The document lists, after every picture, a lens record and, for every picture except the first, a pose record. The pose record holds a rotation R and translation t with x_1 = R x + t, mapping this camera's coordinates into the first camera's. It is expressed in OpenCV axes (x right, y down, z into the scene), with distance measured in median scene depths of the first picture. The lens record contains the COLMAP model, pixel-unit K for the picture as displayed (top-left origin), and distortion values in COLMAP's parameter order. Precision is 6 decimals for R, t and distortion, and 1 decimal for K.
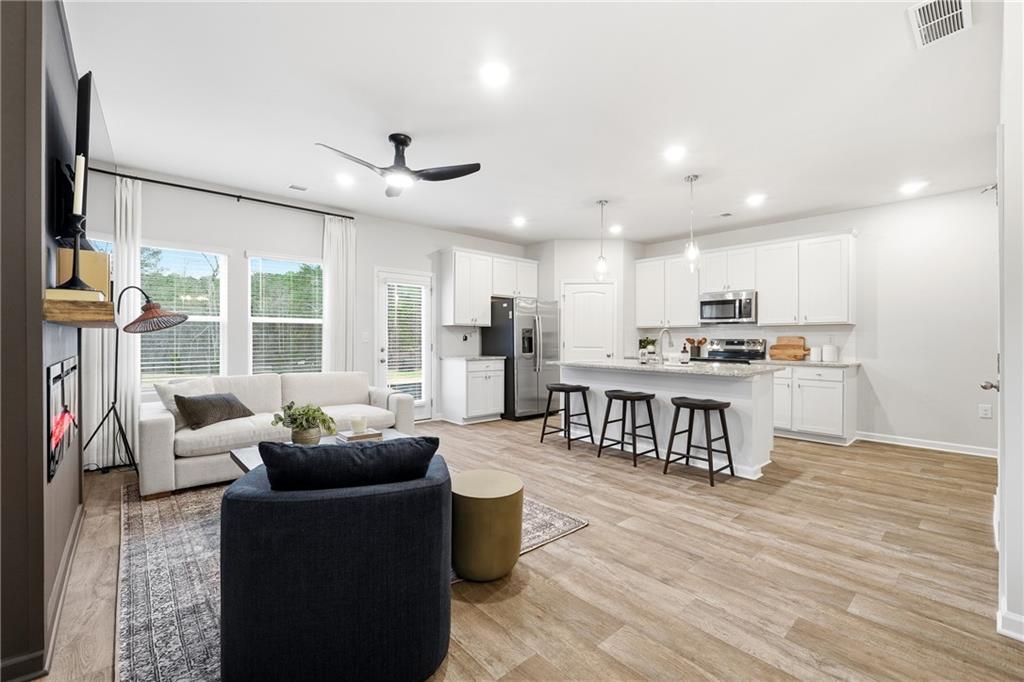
lens RADIAL K [[436.6, 0, 504.1], [0, 436.6, 338.5], [0, 0, 1]] dist [-0.013836, 0.004301]
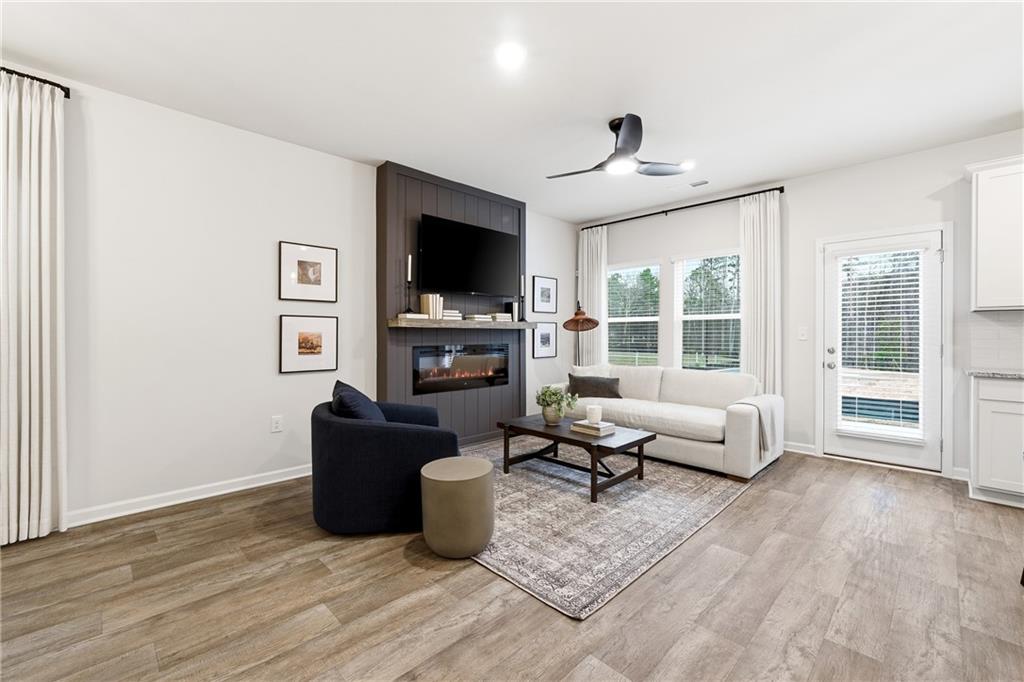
lens RADIAL K [[436.6, 0, 516.3], [0, 436.6, 335.7], [0, 0, 1]] dist [-0.013836, 0.004301]
pose [[0.052855, 0.003011, -0.998598, 0.522653], [-0.000748, 0.999995, 0.002975, -0.000682], [0.998602, 0.000590, 0.052857, 0.547204]]
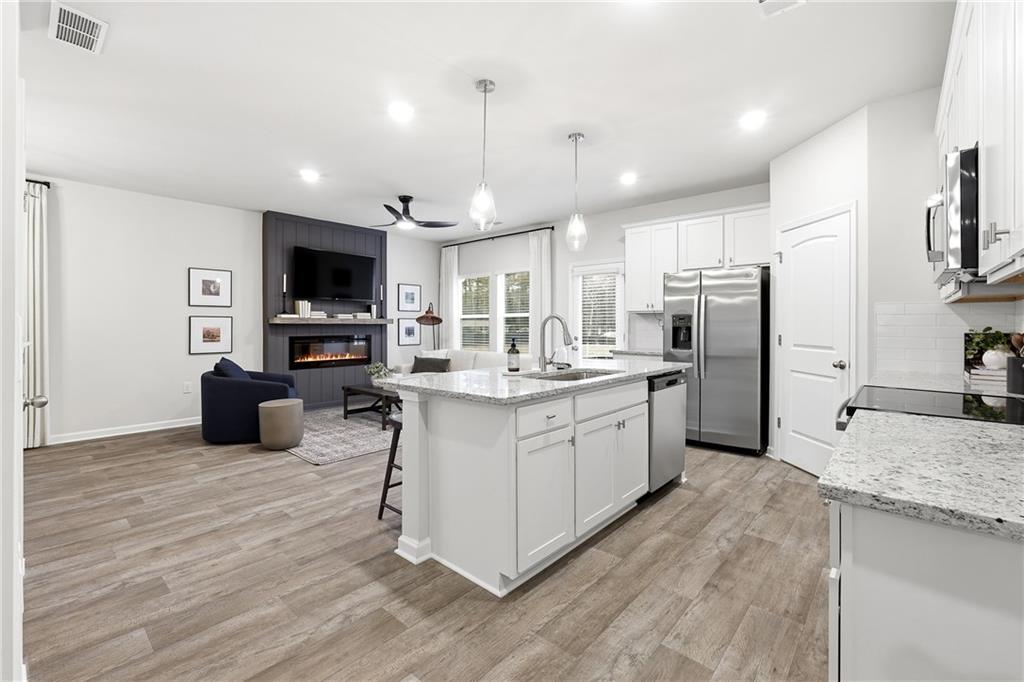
lens RADIAL K [[436.6, 0, 503.3], [0, 436.6, 328.6], [0, 0, 1]] dist [-0.013836, 0.004301]
pose [[0.114379, 0.005570, -0.993422, 1.014345], [0.000665, 0.999984, 0.005683, -0.007057], [0.993437, -0.001311, 0.114374, 0.892971]]
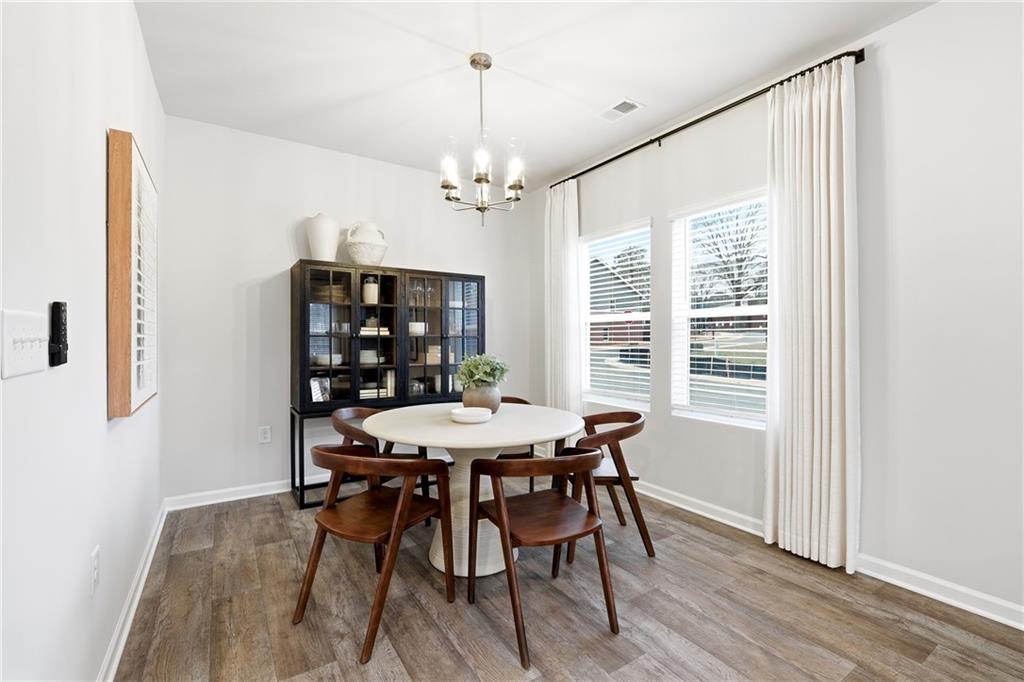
lens RADIAL K [[436.6, 0, 505.1], [0, 436.6, 342.8], [0, 0, 1]] dist [-0.013836, 0.004301]
pose [[-0.988335, -0.005359, 0.152199, 0.201595], [-0.005320, 0.999986, 0.000663, 0.001845], [-0.152200, -0.000154, -0.988350, 0.520227]]
